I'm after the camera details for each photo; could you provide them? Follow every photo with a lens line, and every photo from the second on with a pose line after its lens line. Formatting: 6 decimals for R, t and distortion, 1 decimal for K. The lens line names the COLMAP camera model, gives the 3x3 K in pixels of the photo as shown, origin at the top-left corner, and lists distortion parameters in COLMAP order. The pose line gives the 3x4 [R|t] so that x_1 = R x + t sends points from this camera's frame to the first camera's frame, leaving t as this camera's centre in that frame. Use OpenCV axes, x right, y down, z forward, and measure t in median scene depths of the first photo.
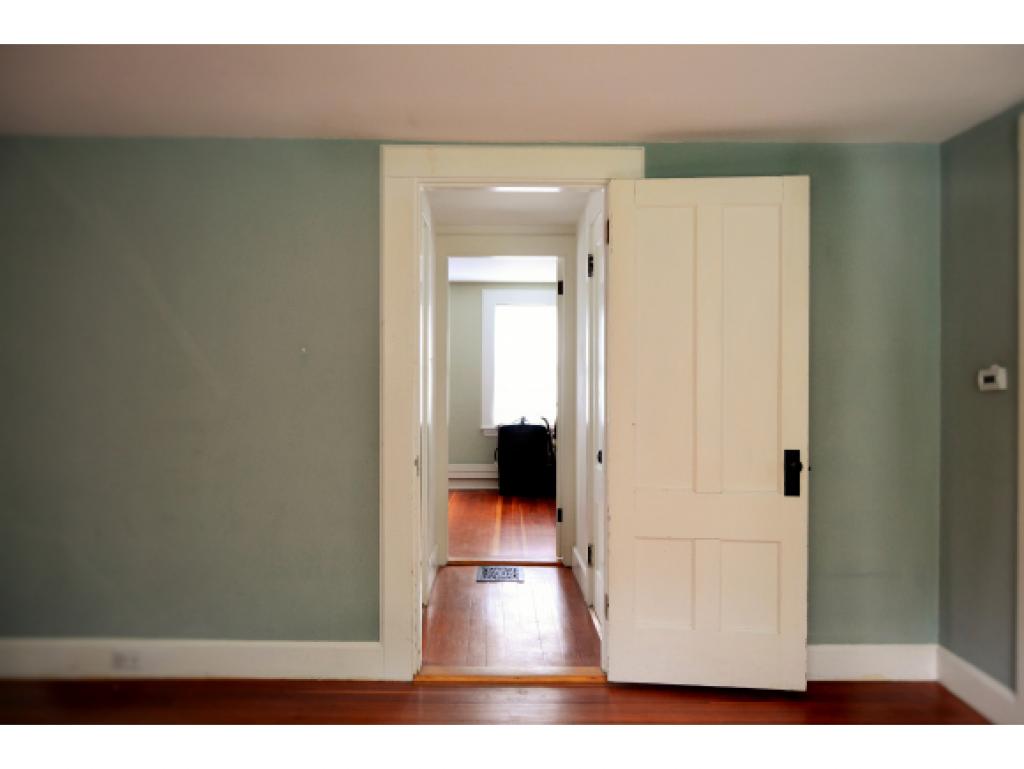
lens RADIAL K [[803.6, 0, 509.9], [0, 803.6, 381.7], [0, 0, 1]] dist [-0.017852, 0.002546]
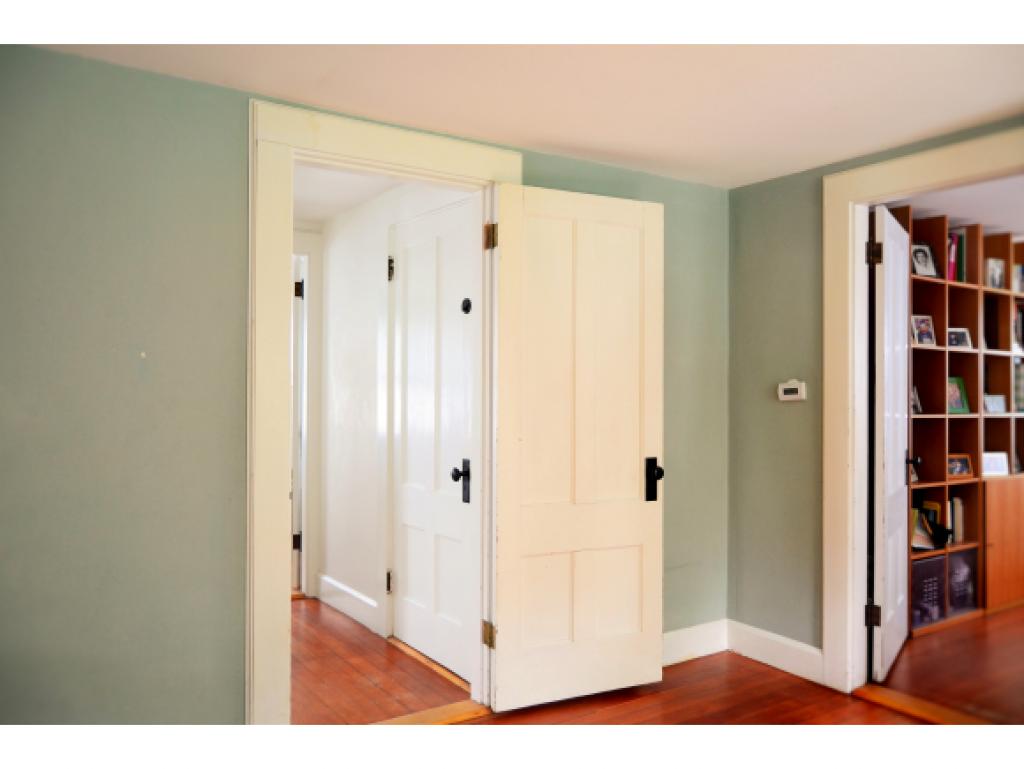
lens RADIAL K [[803.6, 0, 511.3], [0, 803.6, 386.8], [0, 0, 1]] dist [-0.017852, 0.002546]
pose [[0.836142, -0.000854, 0.548512, -0.384690], [0.002930, 0.999991, -0.002909, -0.007012], [-0.548505, 0.004040, 0.836137, 0.199679]]
